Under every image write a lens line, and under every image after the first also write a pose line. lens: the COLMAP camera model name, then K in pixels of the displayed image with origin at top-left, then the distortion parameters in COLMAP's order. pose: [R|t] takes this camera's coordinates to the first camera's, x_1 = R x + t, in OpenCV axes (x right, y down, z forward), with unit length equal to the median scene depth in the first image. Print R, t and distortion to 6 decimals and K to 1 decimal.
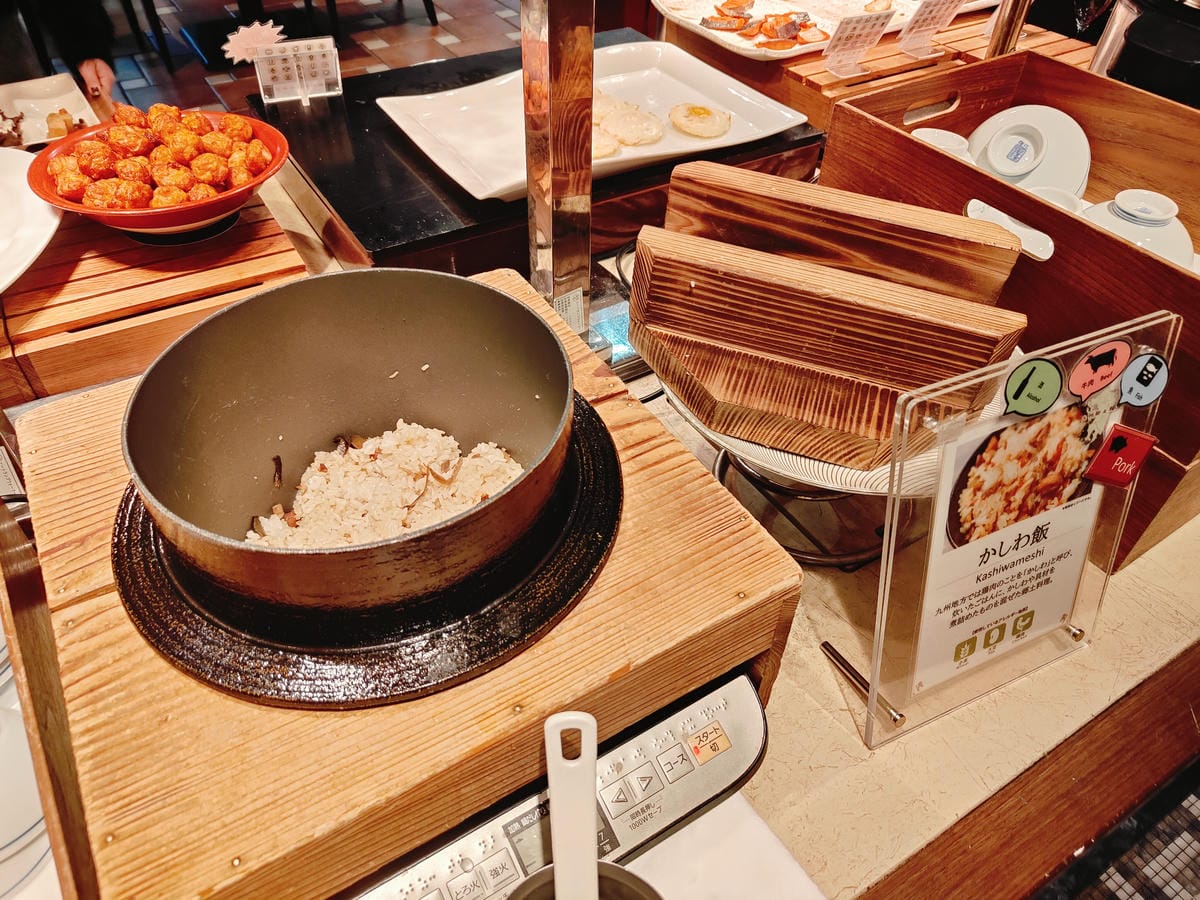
lens RADIAL K [[839.7, 0, 600.0], [0, 839.7, 450.0], [0, 0, 1]] dist [0.000531, 0.002975]
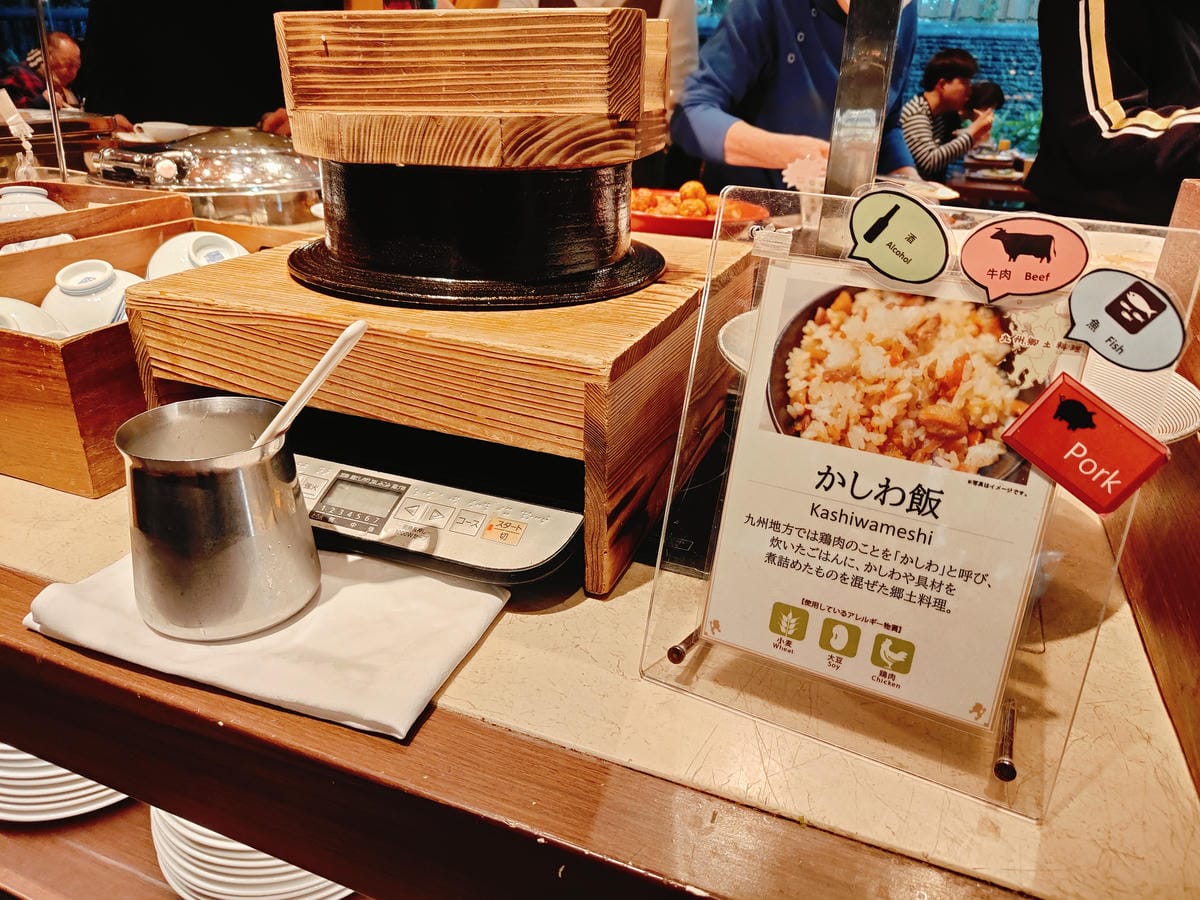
lens RADIAL K [[839.7, 0, 600.0], [0, 839.7, 450.0], [0, 0, 1]] dist [0.000531, 0.002975]
pose [[0.610523, 0.333253, -0.718474, 0.916821], [-0.565112, 0.818885, -0.100376, 0.314519], [0.554897, 0.467300, 0.688273, 0.344754]]
